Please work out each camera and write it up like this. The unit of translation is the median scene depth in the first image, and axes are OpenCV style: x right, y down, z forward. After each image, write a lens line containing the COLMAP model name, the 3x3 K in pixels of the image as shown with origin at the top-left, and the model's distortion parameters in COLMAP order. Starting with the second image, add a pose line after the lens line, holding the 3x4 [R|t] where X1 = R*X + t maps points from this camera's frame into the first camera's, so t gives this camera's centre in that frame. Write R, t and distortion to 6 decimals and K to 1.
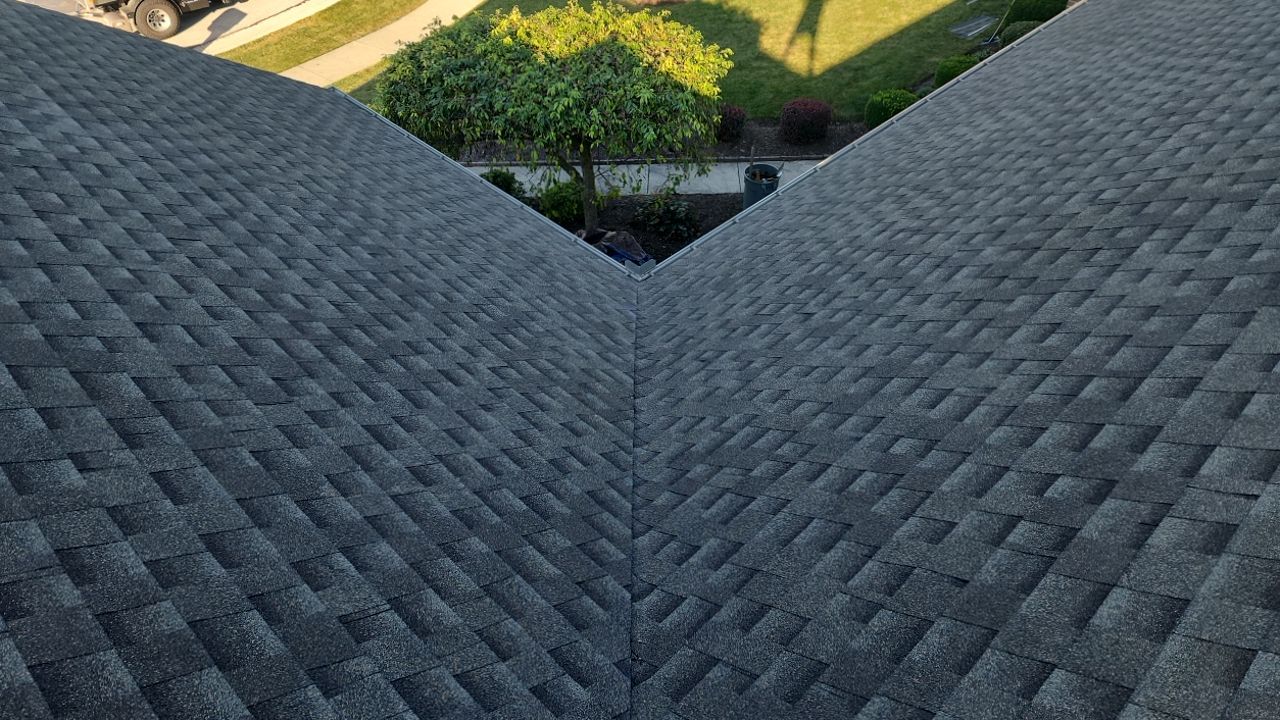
lens RADIAL K [[866.6, 0, 627.1], [0, 866.6, 350.2], [0, 0, 1]] dist [0.088066, -0.092332]
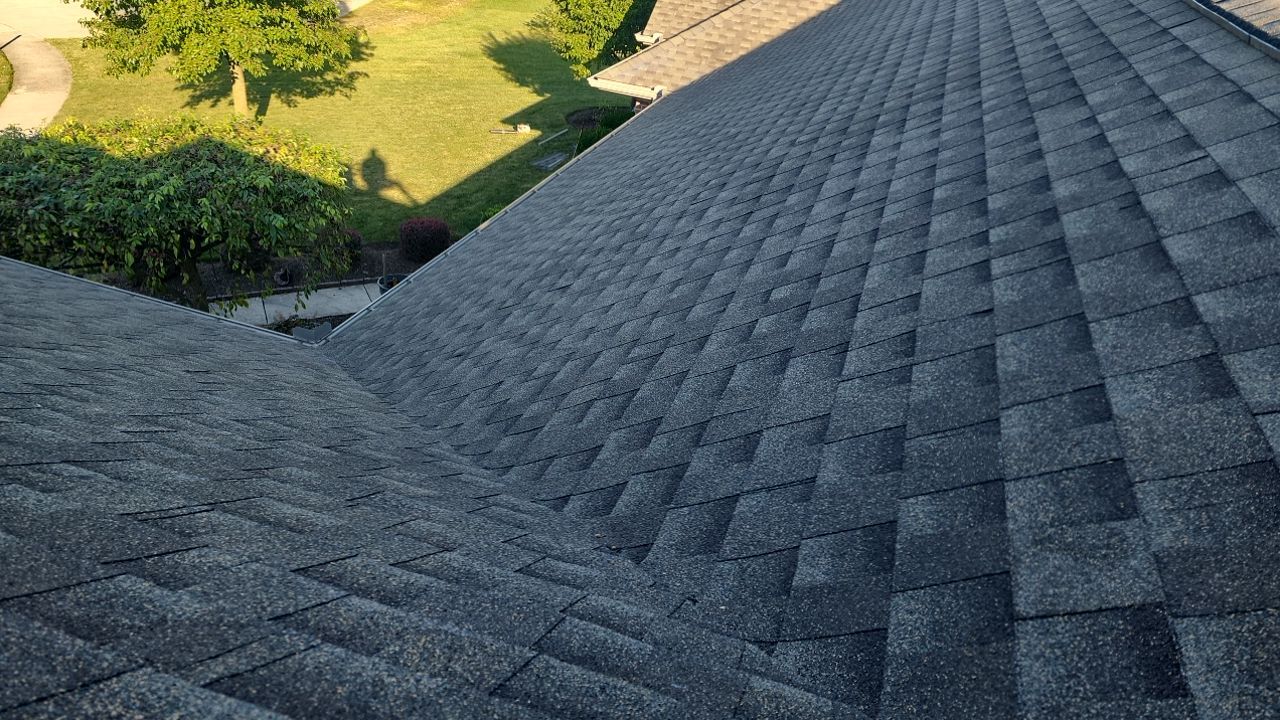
lens RADIAL K [[866.6, 0, 627.1], [0, 866.6, 350.2], [0, 0, 1]] dist [0.088066, -0.092332]
pose [[0.888590, -0.143294, 0.435746, -0.063983], [0.225212, 0.963862, -0.142299, 0.080037], [-0.399608, 0.224580, 0.888750, 0.099359]]
